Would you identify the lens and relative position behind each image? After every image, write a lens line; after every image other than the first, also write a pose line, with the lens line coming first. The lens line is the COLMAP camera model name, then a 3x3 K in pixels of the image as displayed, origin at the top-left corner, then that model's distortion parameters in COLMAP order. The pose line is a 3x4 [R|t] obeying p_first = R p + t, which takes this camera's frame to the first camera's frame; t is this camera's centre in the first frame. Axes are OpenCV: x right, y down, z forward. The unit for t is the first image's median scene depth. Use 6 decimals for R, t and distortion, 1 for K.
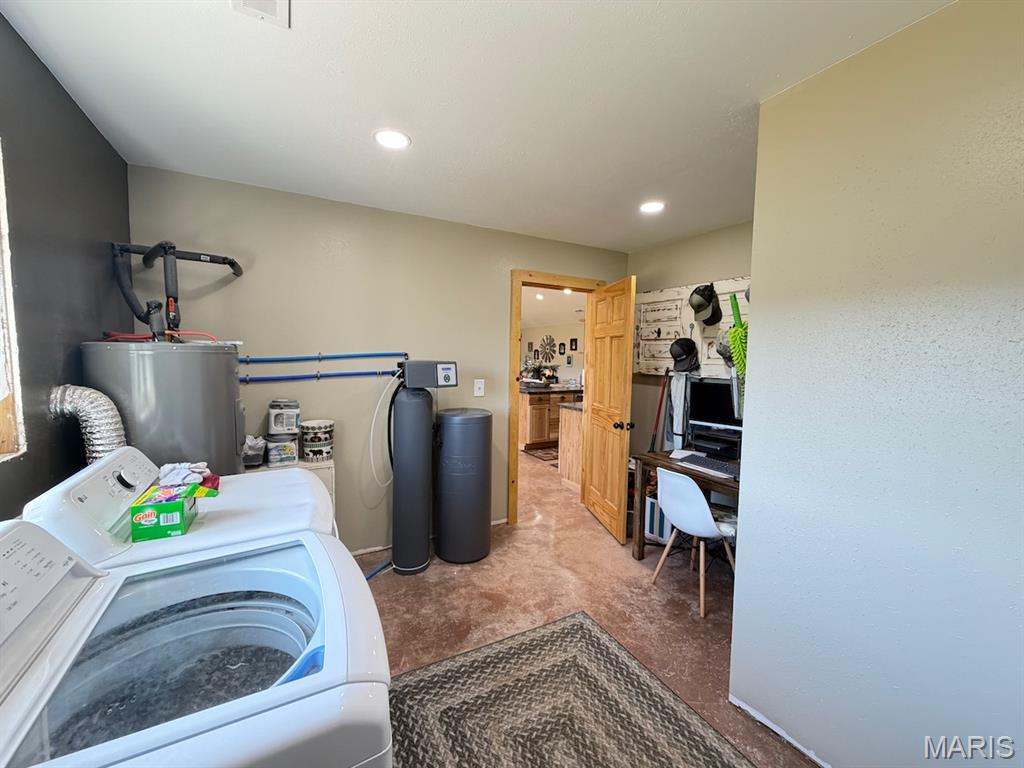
lens RADIAL K [[409.0, 0, 508.5], [0, 409.0, 384.0], [0, 0, 1]] dist [-0.001047, 0.000124]
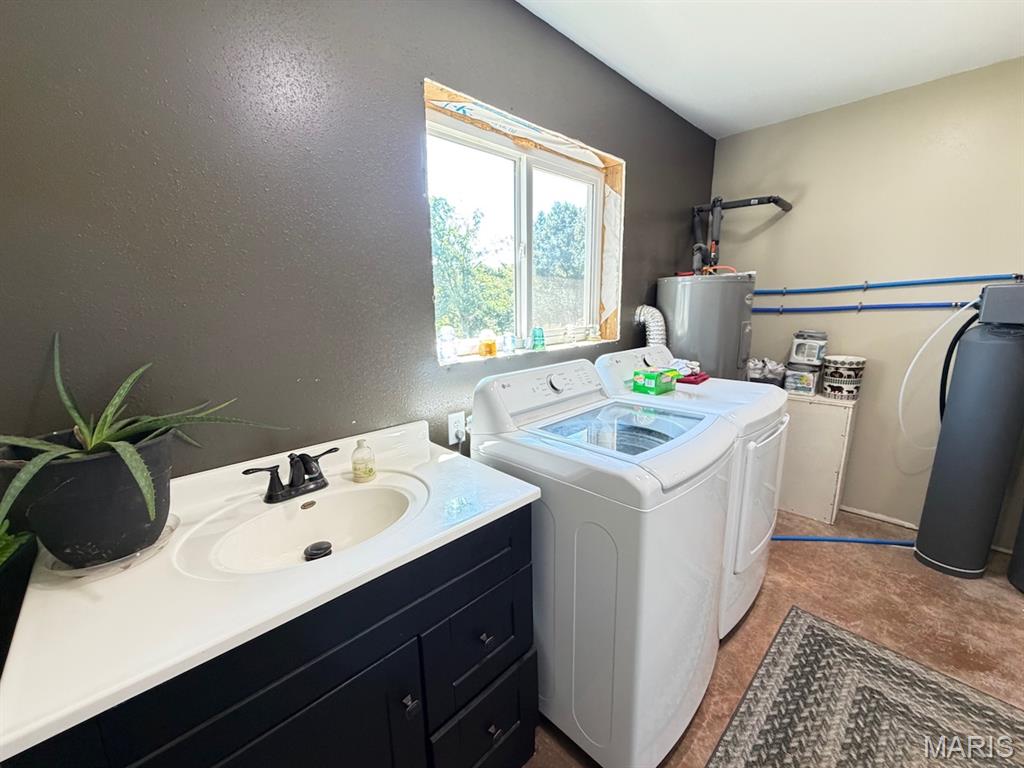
lens RADIAL K [[409.0, 0, 504.3], [0, 409.0, 382.3], [0, 0, 1]] dist [-0.001047, 0.000124]
pose [[0.255794, 0.171325, -0.951429, 0.241648], [-0.054311, 0.985163, 0.162798, 0.042168], [0.965205, 0.010030, 0.261303, 0.012989]]
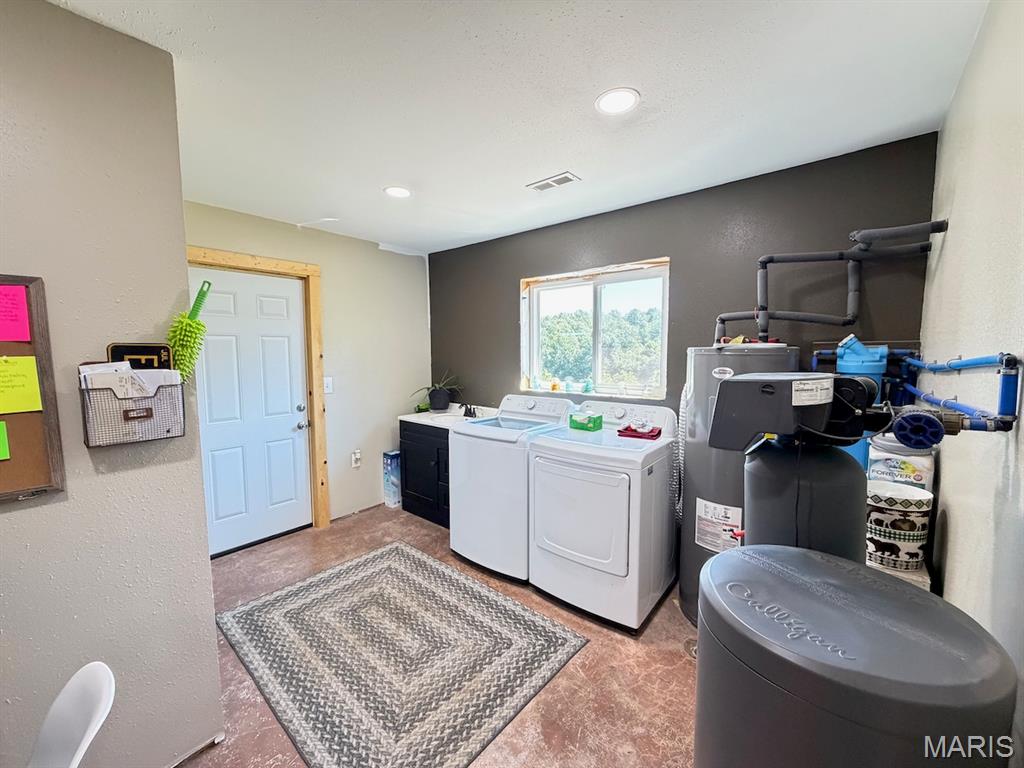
lens RADIAL K [[409.0, 0, 506.9], [0, 409.0, 383.1], [0, 0, 1]] dist [-0.001047, 0.000124]
pose [[-0.936053, 0.021452, -0.351205, 0.181752], [-0.031256, 0.989124, 0.143724, -0.103049], [0.350469, 0.145510, -0.925202, 1.367121]]
